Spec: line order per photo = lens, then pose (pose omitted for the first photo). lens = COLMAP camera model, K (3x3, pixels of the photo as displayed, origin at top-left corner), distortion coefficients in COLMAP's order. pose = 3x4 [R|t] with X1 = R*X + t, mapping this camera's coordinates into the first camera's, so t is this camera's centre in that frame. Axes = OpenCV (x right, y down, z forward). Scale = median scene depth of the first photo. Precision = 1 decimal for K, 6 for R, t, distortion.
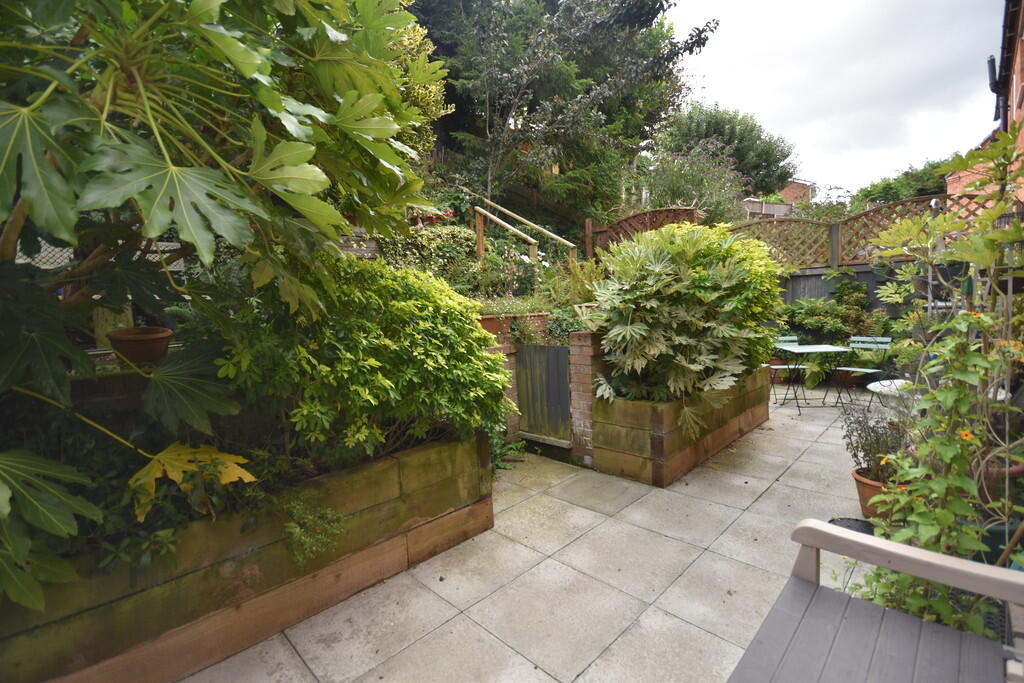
lens RADIAL K [[452.2, 0, 516.5], [0, 452.2, 347.4], [0, 0, 1]] dist [-0.003098, -0.000418]
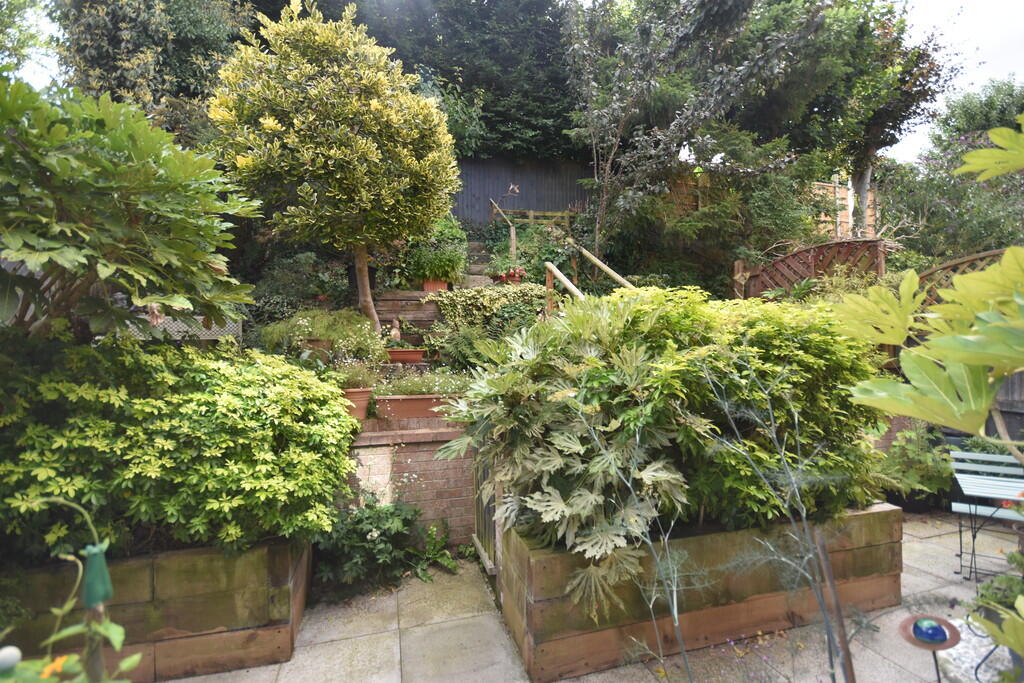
lens RADIAL K [[452.2, 0, 511.7], [0, 452.2, 340.2], [0, 0, 1]] dist [-0.003098, -0.000418]
pose [[0.868785, 0.021981, -0.494702, 0.505595], [-0.072404, 0.993916, -0.082994, -0.113776], [0.489868, 0.107922, 0.865091, 0.287547]]
